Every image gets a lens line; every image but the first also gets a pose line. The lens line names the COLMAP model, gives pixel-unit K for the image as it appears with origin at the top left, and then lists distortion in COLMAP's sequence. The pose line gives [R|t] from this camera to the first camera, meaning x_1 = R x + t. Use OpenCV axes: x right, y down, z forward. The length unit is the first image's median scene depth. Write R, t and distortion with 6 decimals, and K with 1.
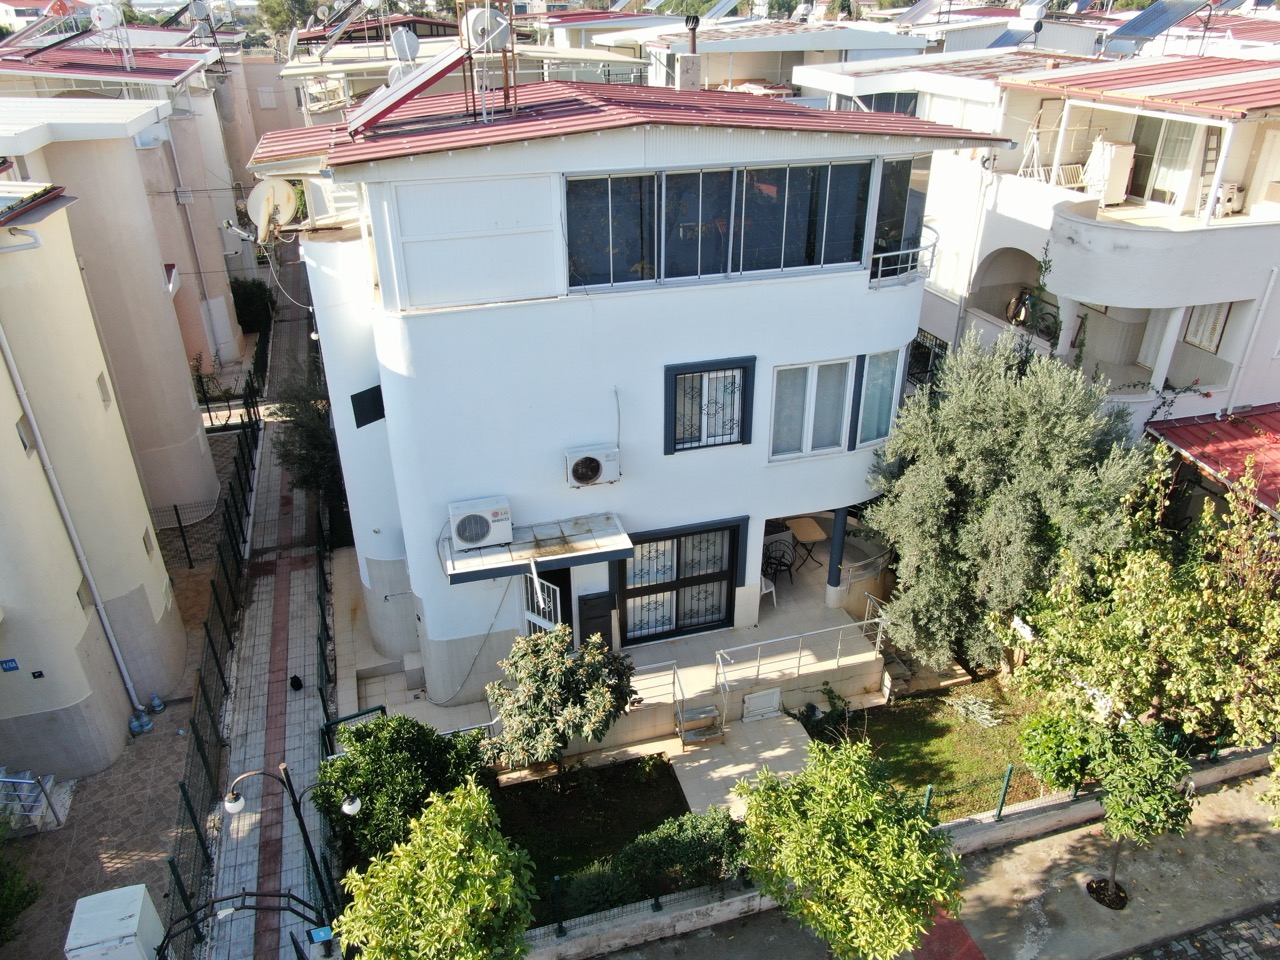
lens RADIAL K [[909.4, 0, 637.4], [0, 909.4, 487.9], [0, 0, 1]] dist [-0.011465, -0.004348]
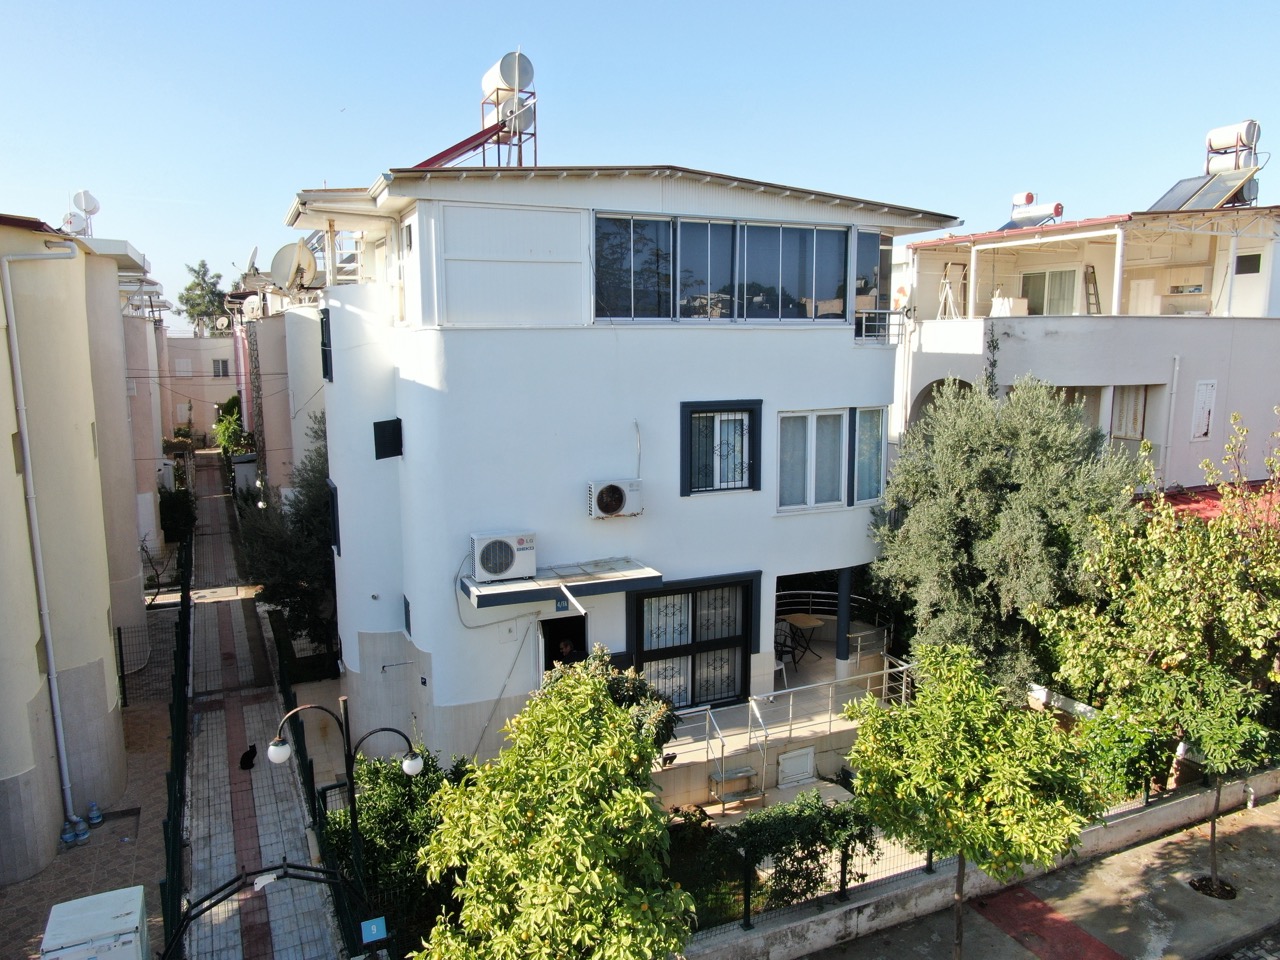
lens RADIAL K [[909.4, 0, 640.4], [0, 909.4, 483.8], [0, 0, 1]] dist [-0.011465, -0.004348]
pose [[0.990583, -0.019126, 0.135574, -0.154471], [0.063443, 0.941593, -0.330722, 0.287739], [-0.121330, 0.336208, 0.933940, 0.063000]]
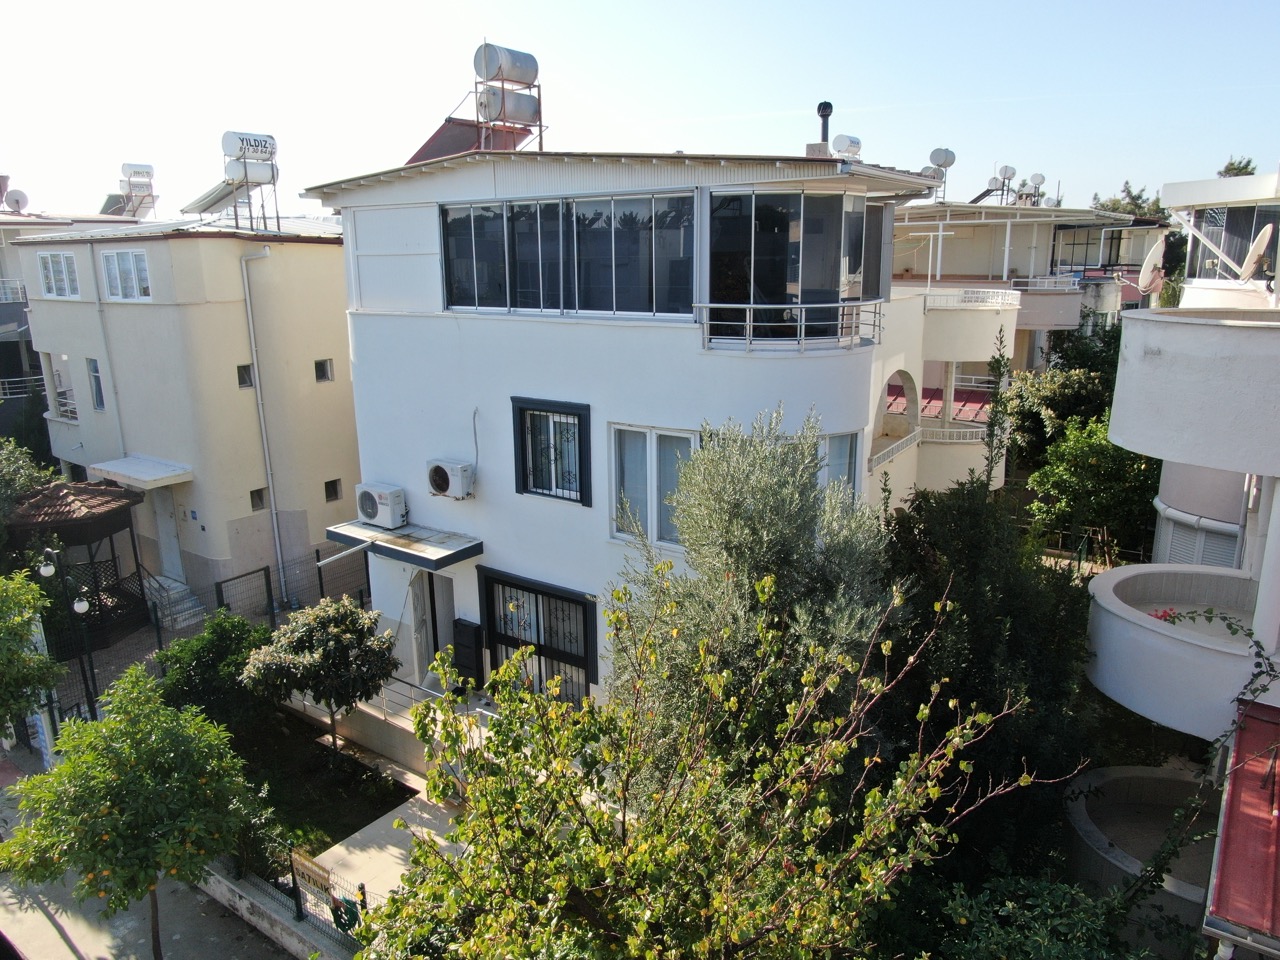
lens RADIAL K [[909.4, 0, 639.6], [0, 909.4, 482.3], [0, 0, 1]] dist [-0.011465, -0.004348]
pose [[0.620125, 0.191939, -0.760661, 0.870739], [-0.369521, 0.926775, -0.067396, -0.030218], [0.692025, 0.322874, 0.645642, 0.469727]]
